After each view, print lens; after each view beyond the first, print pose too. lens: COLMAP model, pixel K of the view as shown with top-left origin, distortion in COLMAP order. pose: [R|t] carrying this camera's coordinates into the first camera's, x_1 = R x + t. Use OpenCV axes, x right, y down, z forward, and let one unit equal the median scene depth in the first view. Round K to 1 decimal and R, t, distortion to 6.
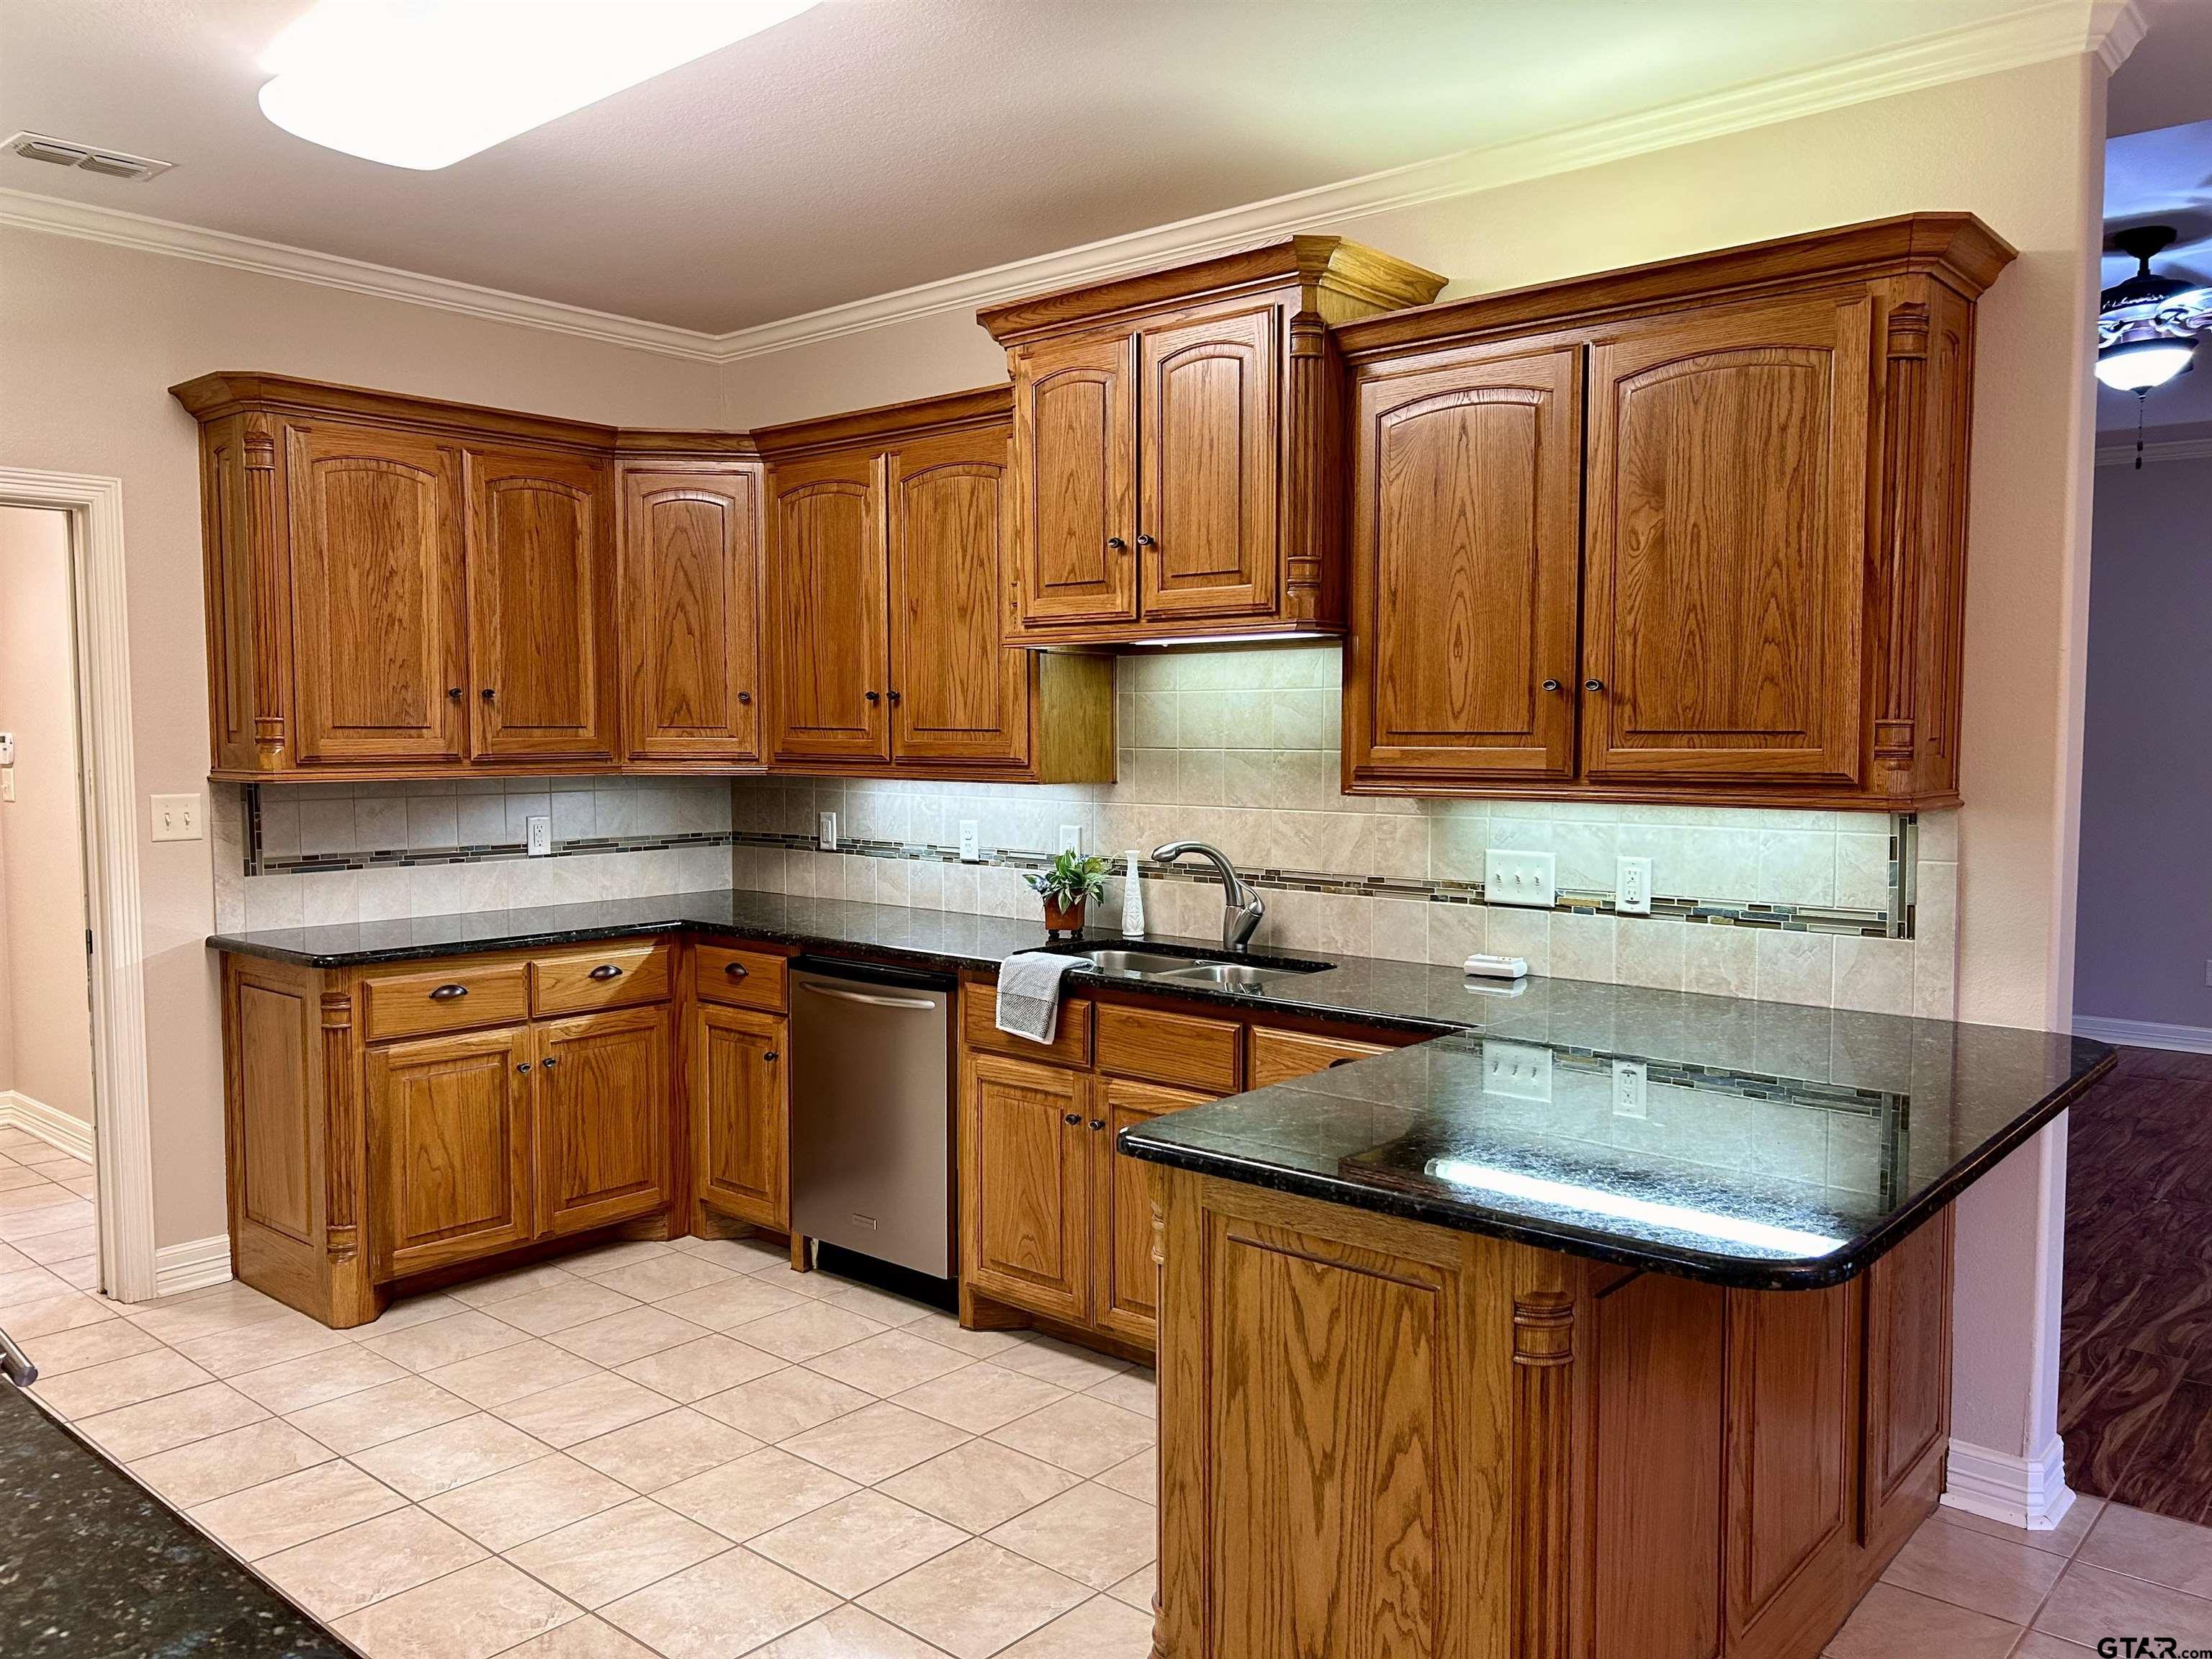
lens RADIAL K [[1663.9, 0, 1111.3], [0, 1663.9, 839.5], [0, 0, 1]] dist [0.053506, -0.061082]
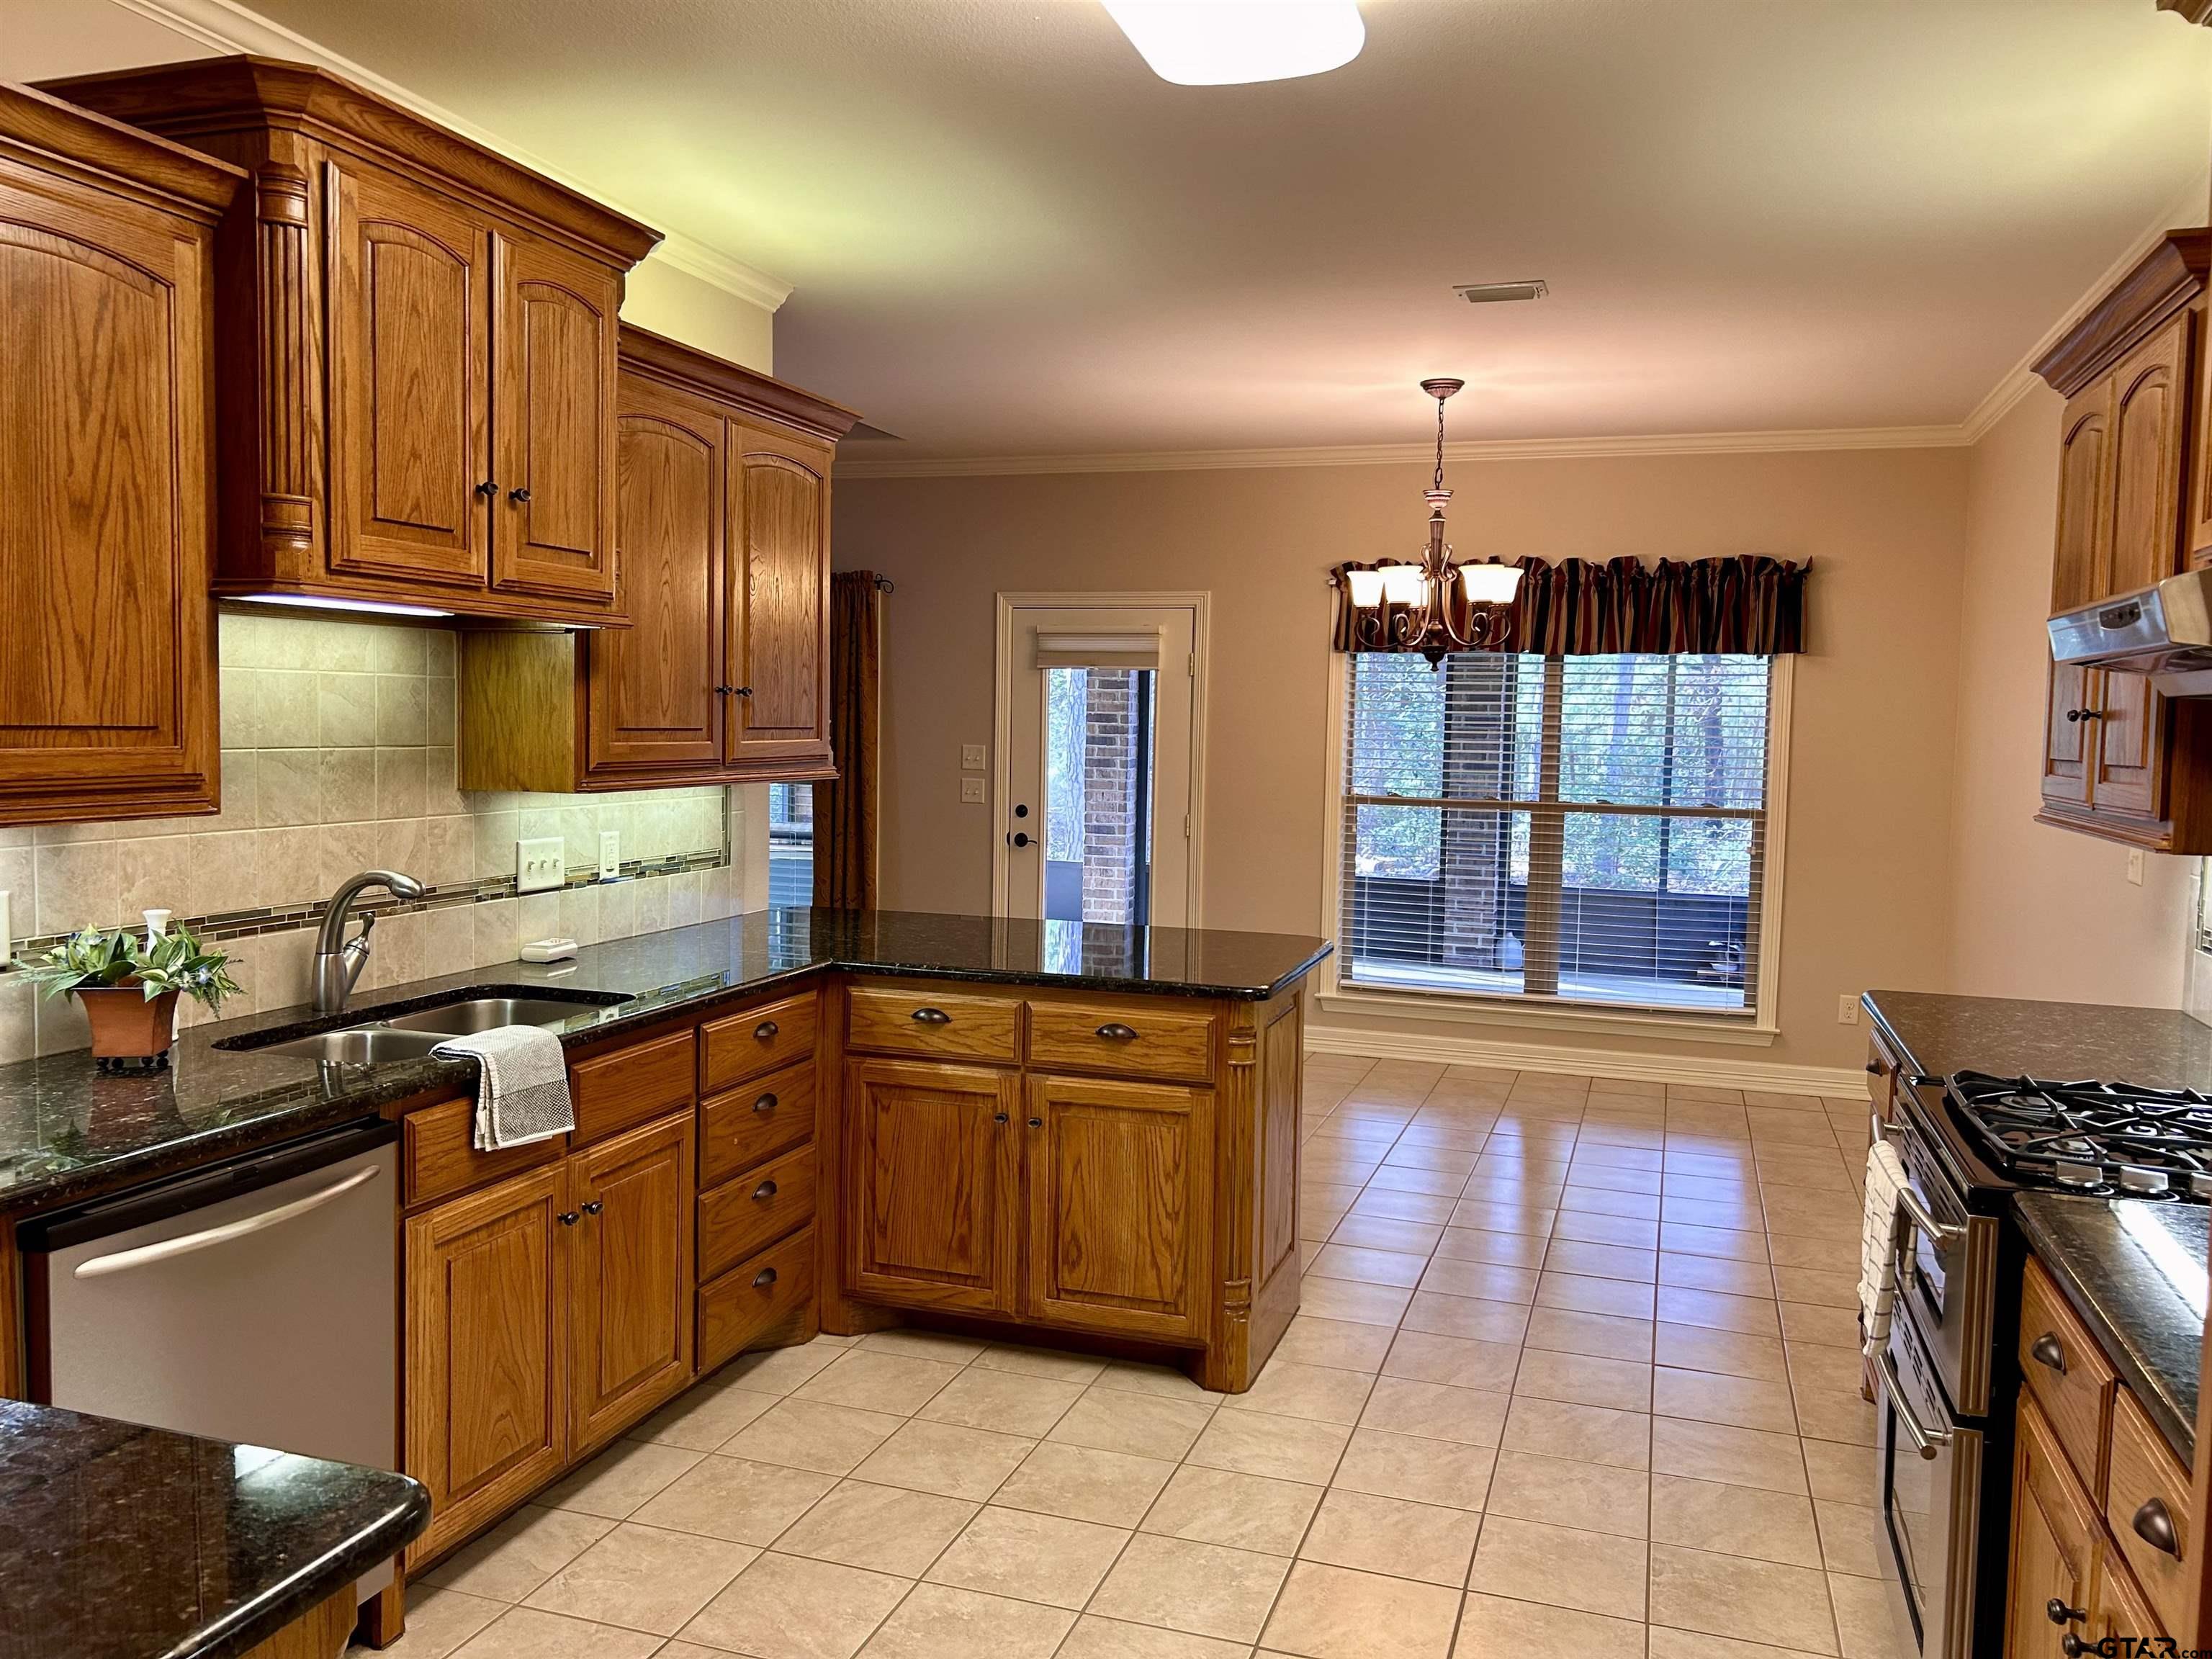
lens RADIAL K [[1663.9, 0, 1115.3], [0, 1663.9, 826.5], [0, 0, 1]] dist [0.053506, -0.061082]
pose [[-0.381983, -0.069458, 0.921556, -0.849039], [0.043564, 0.994710, 0.093029, -0.081520], [-0.923142, 0.075682, -0.376936, 1.043029]]
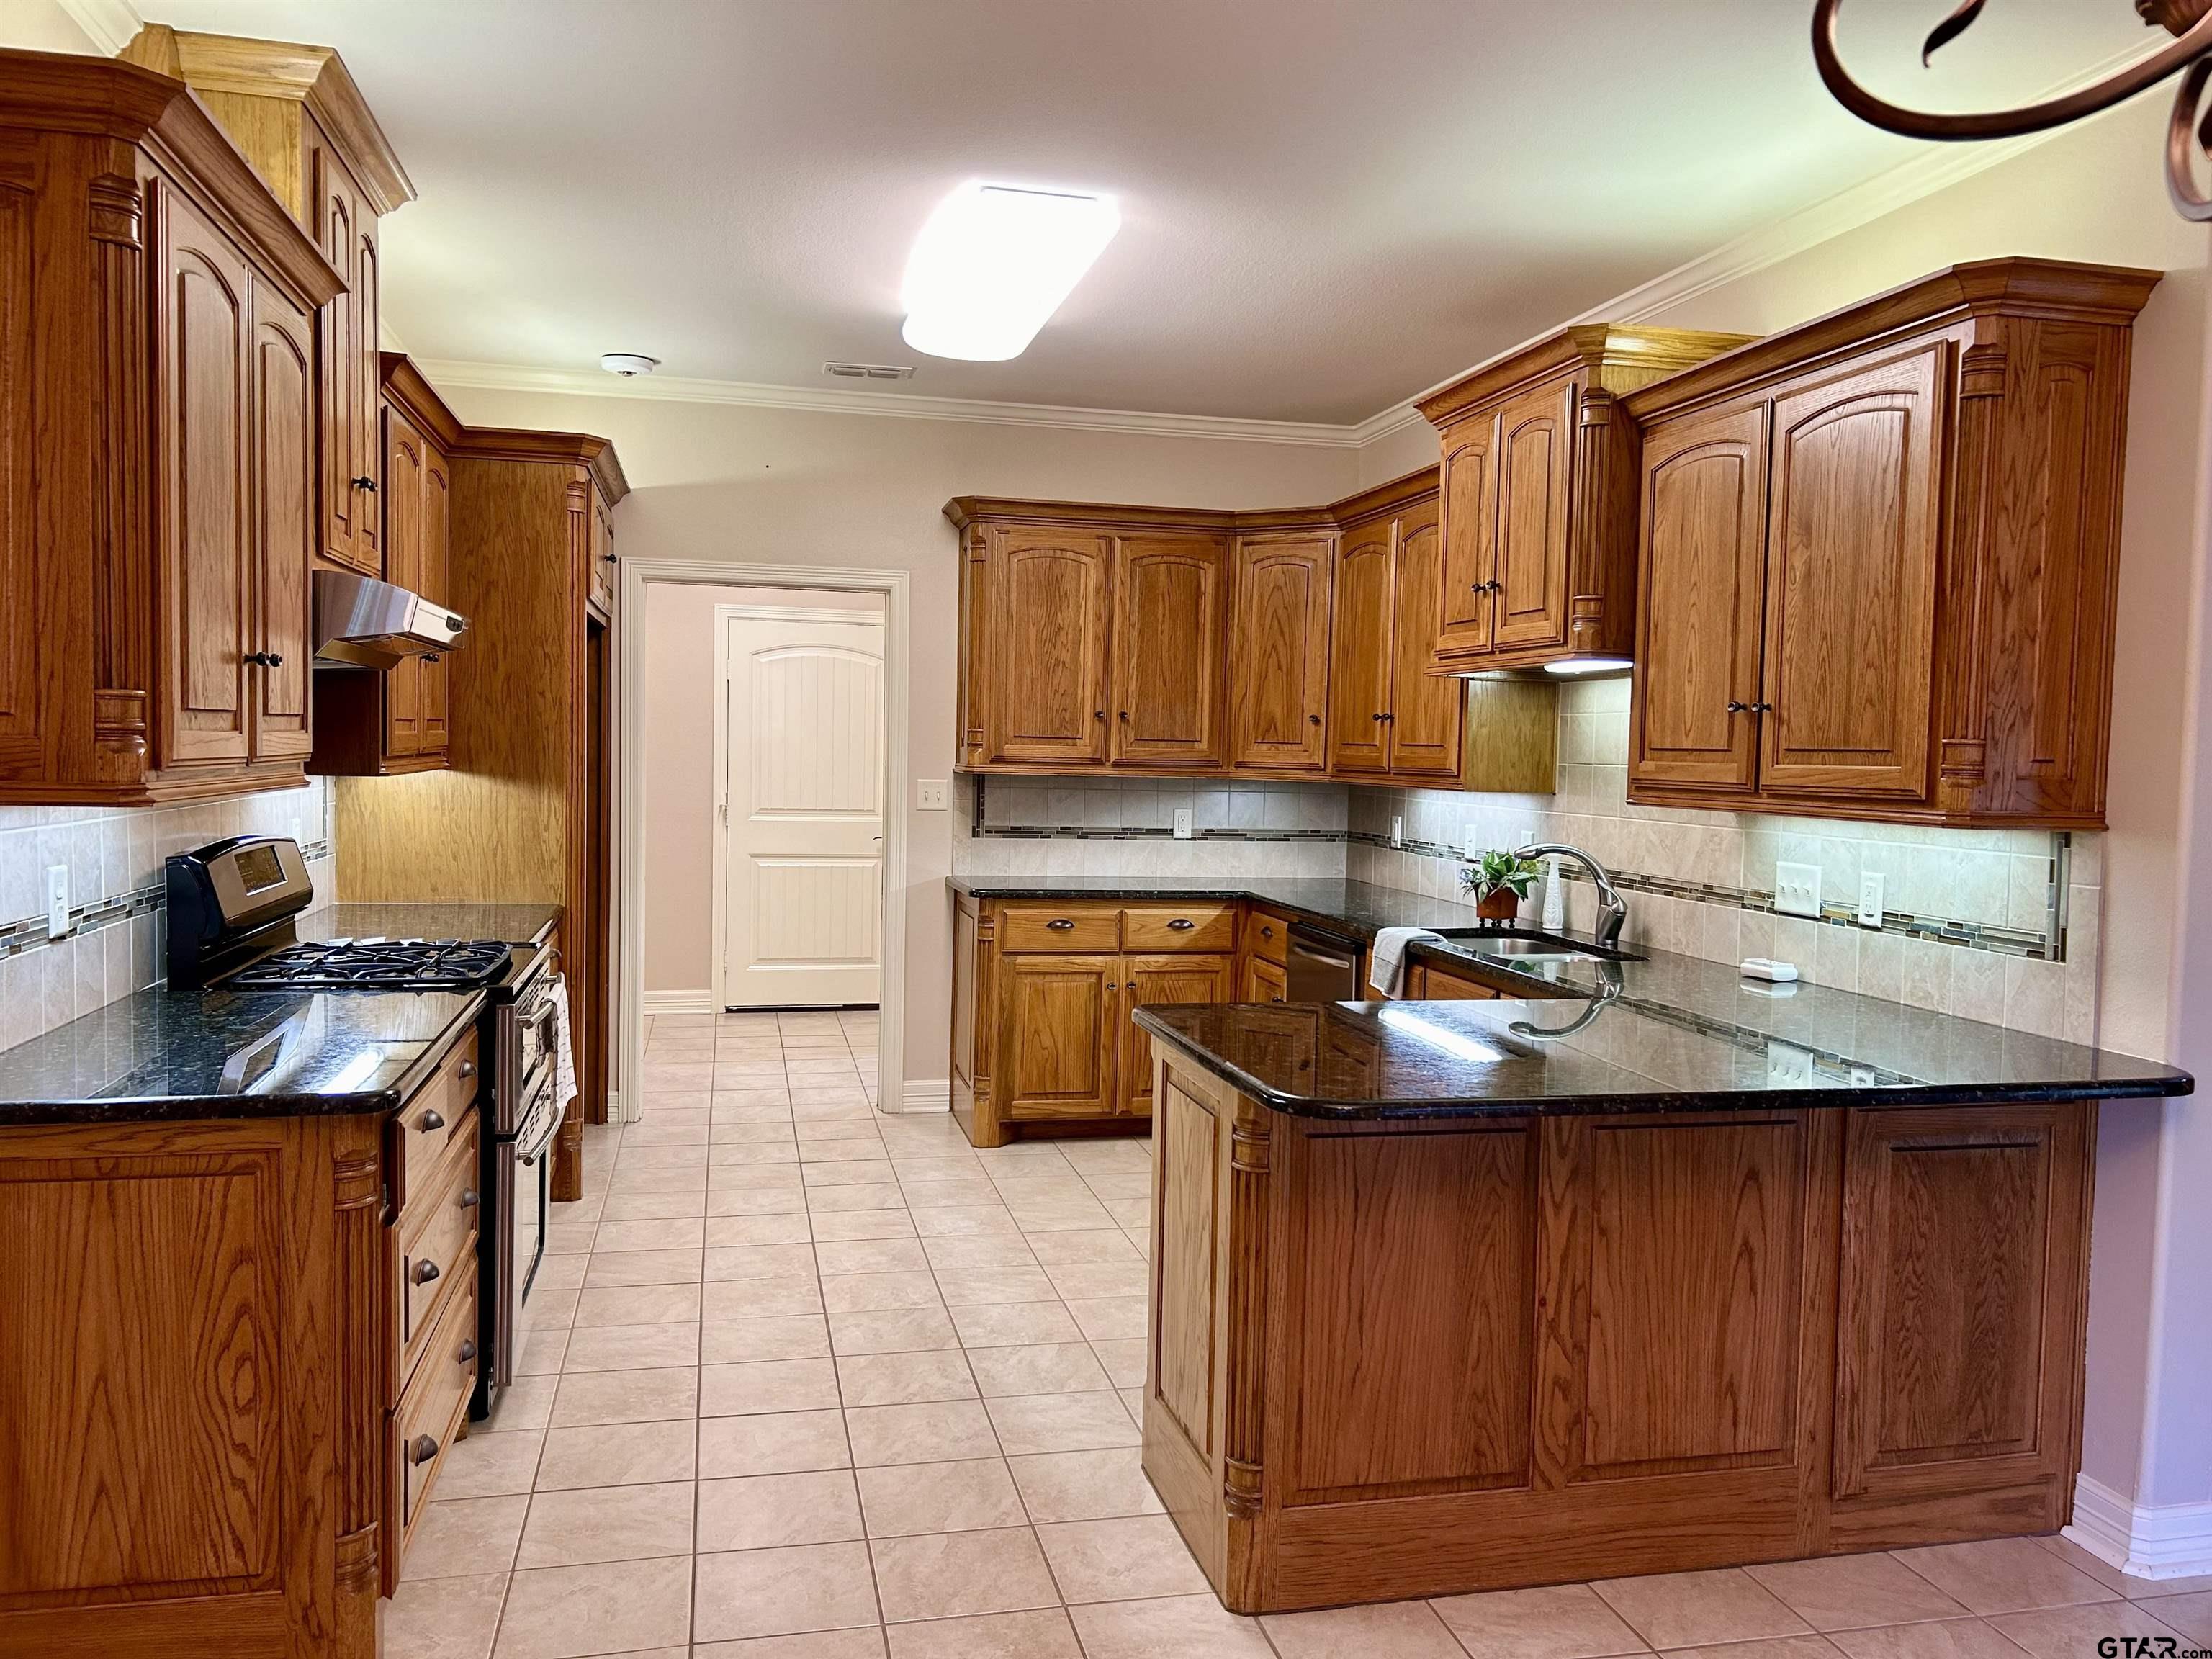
lens RADIAL K [[1663.9, 0, 1123.9], [0, 1663.9, 839.9], [0, 0, 1]] dist [0.053506, -0.061082]
pose [[0.812265, 0.051934, -0.580972, 0.506026], [-0.064809, 0.997897, -0.001407, 0.020548], [0.579677, 0.038795, 0.813922, -0.119459]]
